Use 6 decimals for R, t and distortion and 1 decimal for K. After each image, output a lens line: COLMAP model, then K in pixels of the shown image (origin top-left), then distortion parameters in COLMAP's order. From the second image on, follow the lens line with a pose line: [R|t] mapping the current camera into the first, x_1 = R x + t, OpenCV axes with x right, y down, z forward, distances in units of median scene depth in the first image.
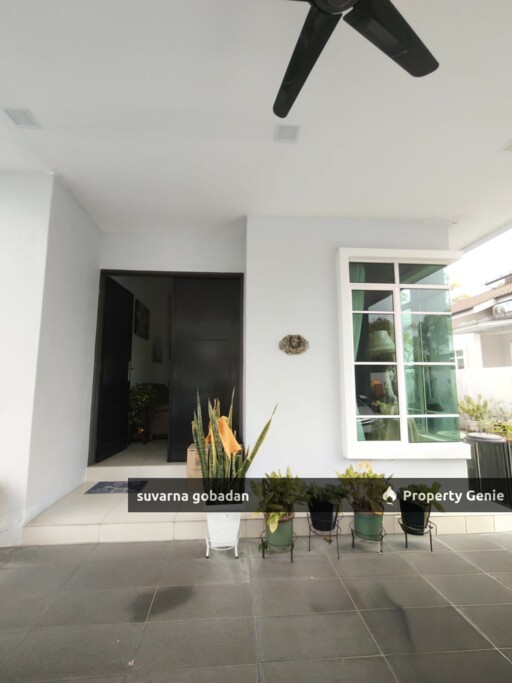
lens RADIAL K [[317.3, 0, 253.8], [0, 317.3, 340.1], [0, 0, 1]] dist [-0.006050, -0.000088]
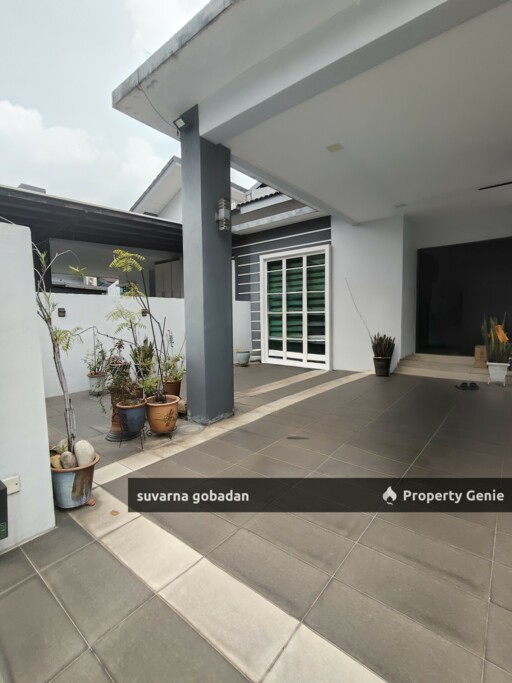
lens RADIAL K [[317.3, 0, 255.7], [0, 317.3, 341.5], [0, 0, 1]] dist [-0.006050, -0.000088]
pose [[0.709323, 0.041929, -0.703635, 0.245959], [0.100130, 0.982113, 0.159463, -0.151586], [0.697735, -0.183566, 0.692437, -1.640636]]
